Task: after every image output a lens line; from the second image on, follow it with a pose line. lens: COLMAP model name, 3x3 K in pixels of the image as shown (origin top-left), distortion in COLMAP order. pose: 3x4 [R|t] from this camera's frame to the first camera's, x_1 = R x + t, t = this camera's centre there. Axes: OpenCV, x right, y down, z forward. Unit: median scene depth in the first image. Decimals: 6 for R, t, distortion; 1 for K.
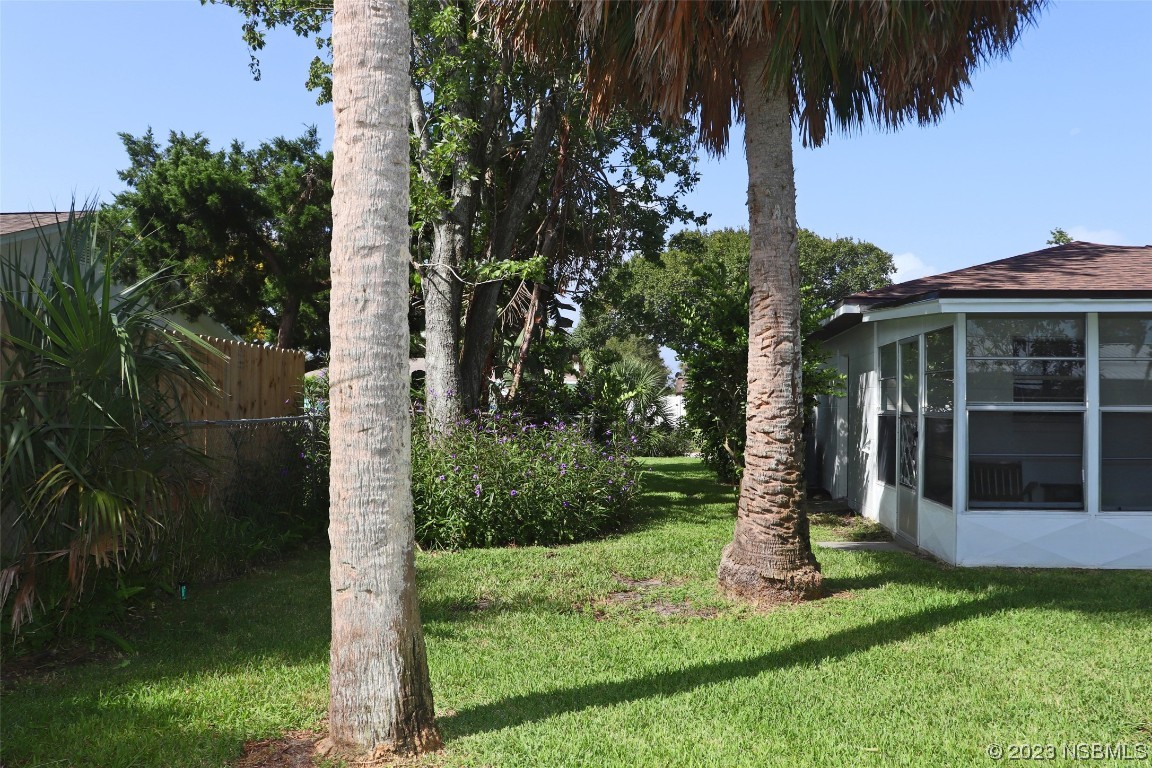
lens RADIAL K [[962.0, 0, 576.0], [0, 962.0, 384.0], [0, 0, 1]] dist [-0.195529, 0.188862]
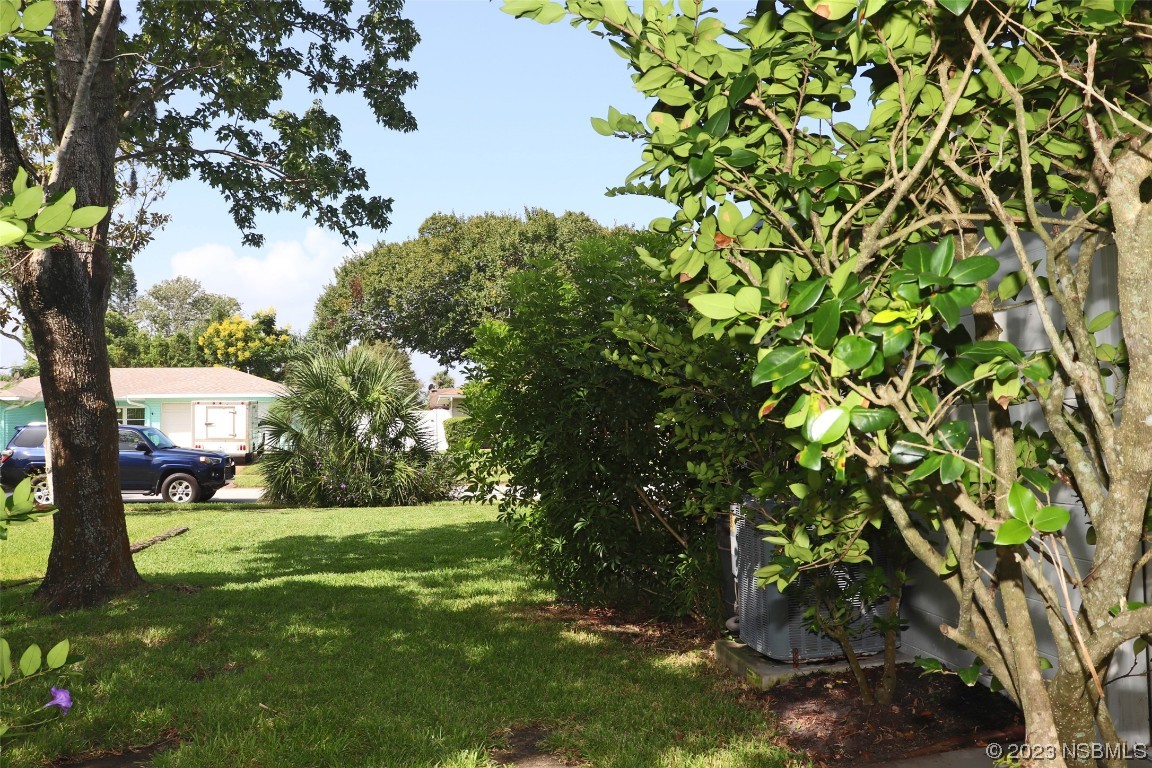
lens RADIAL K [[962.0, 0, 576.0], [0, 962.0, 384.0], [0, 0, 1]] dist [-0.195529, 0.188862]
pose [[0.967027, -0.018276, 0.254017, 0.020859], [0.021984, 0.999689, -0.011768, 0.004868], [-0.253723, 0.016964, 0.967128, 0.221240]]
